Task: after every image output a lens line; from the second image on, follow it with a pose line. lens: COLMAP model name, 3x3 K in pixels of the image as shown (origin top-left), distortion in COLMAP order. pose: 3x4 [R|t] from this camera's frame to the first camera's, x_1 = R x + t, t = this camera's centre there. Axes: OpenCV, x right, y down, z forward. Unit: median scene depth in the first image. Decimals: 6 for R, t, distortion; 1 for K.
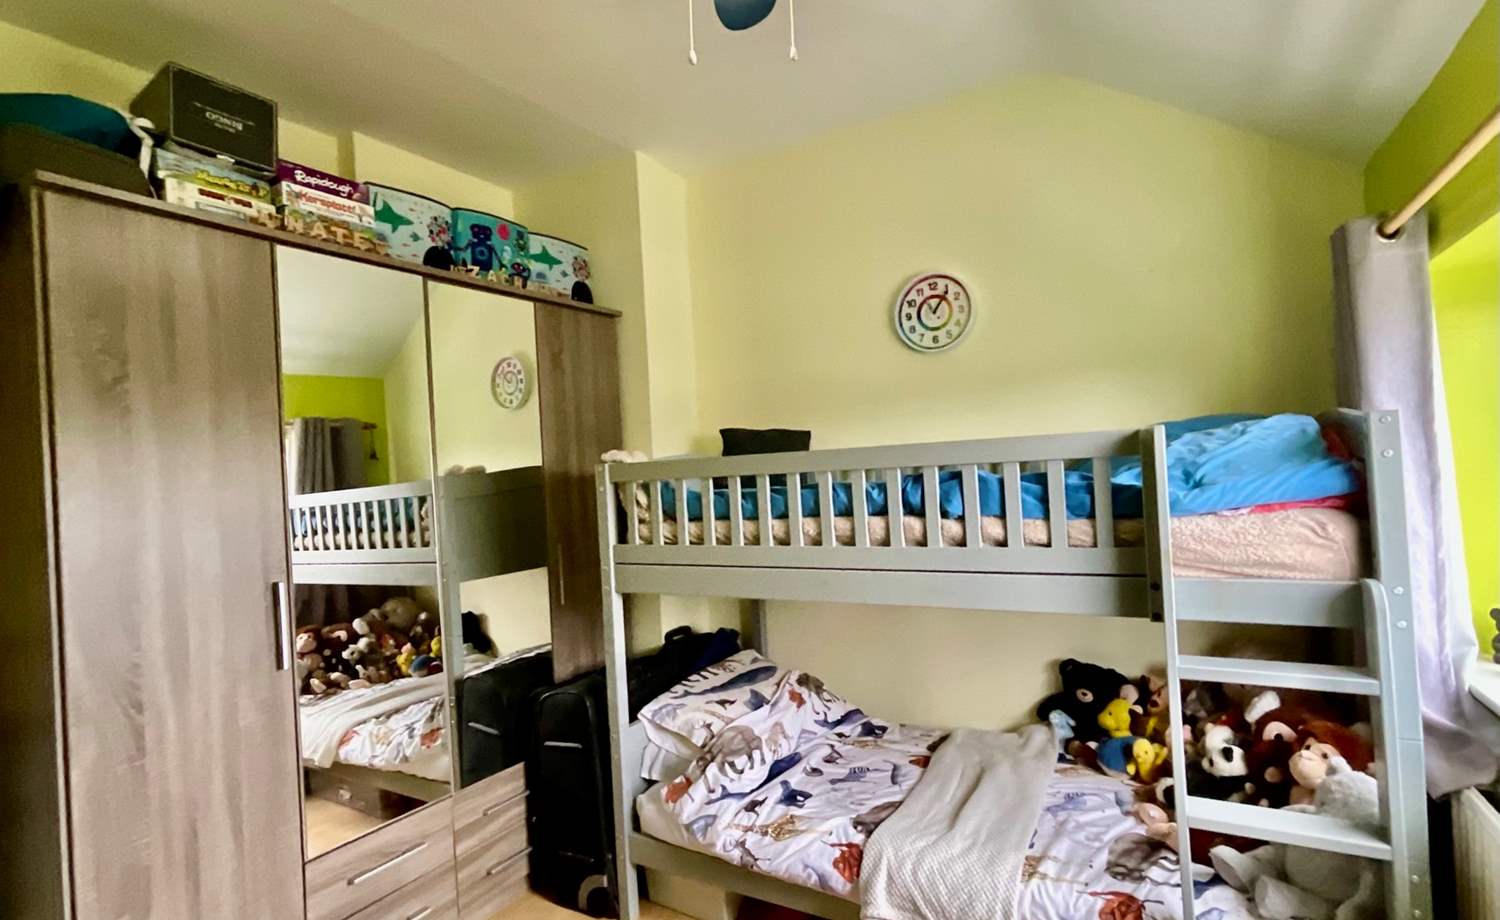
lens RADIAL K [[737.1, 0, 748.0], [0, 737.1, 458.2], [0, 0, 1]] dist [-0.002162, -0.000309]
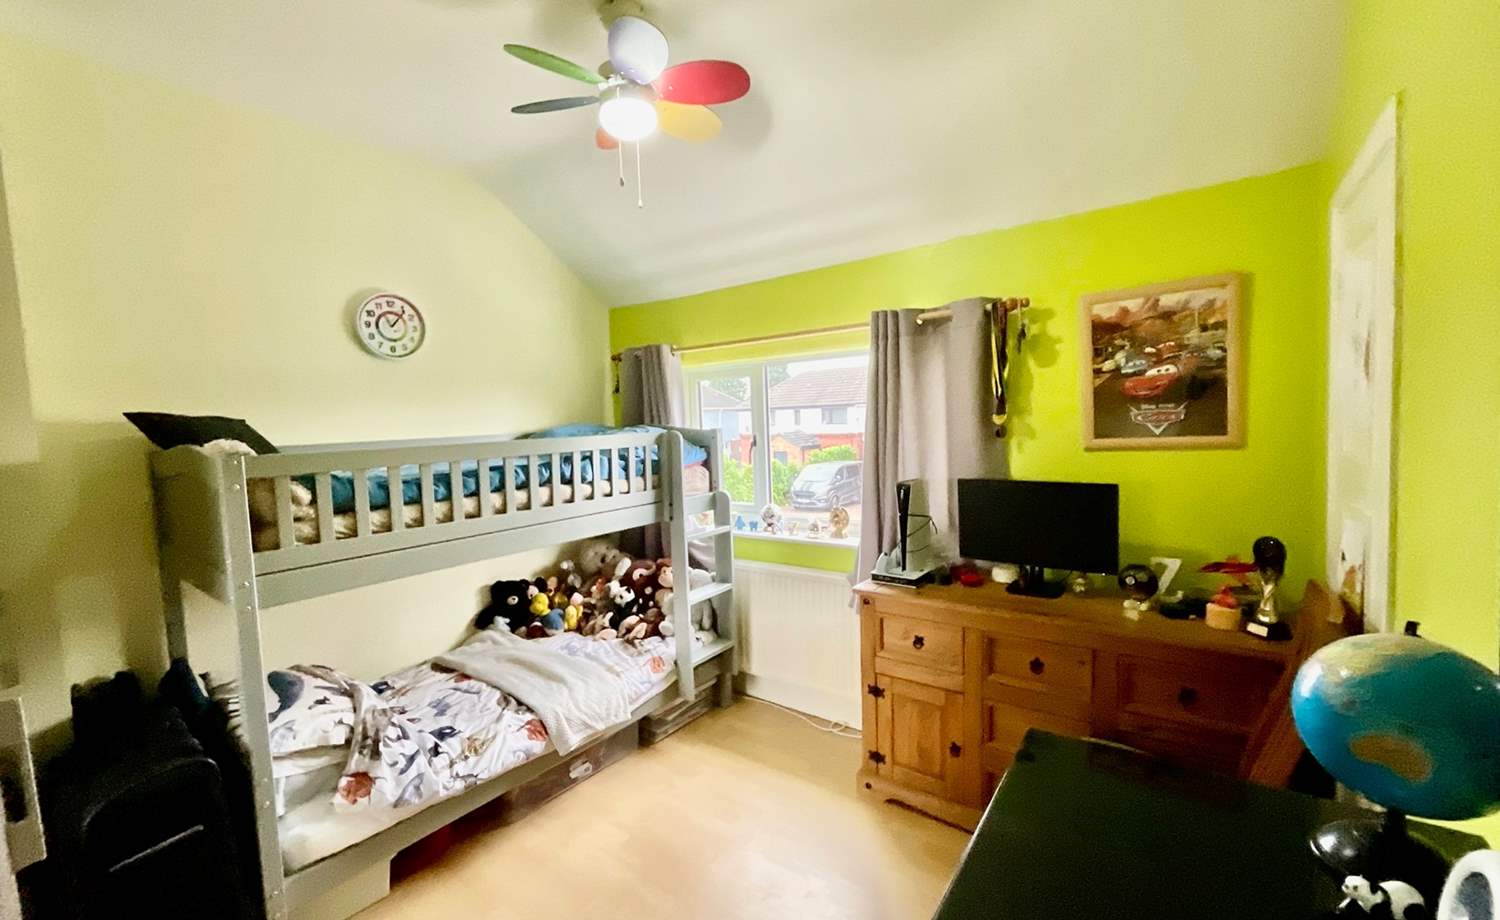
lens RADIAL K [[612.1, 0, 750.0], [0, 612.1, 460.0], [0, 0, 1]] dist [-0.001217, 0.000255]
pose [[0.115309, -0.023266, 0.993057, -0.812269], [0.006453, 0.999722, 0.022673, 0.000427], [-0.993309, 0.003794, 0.115427, 0.374827]]
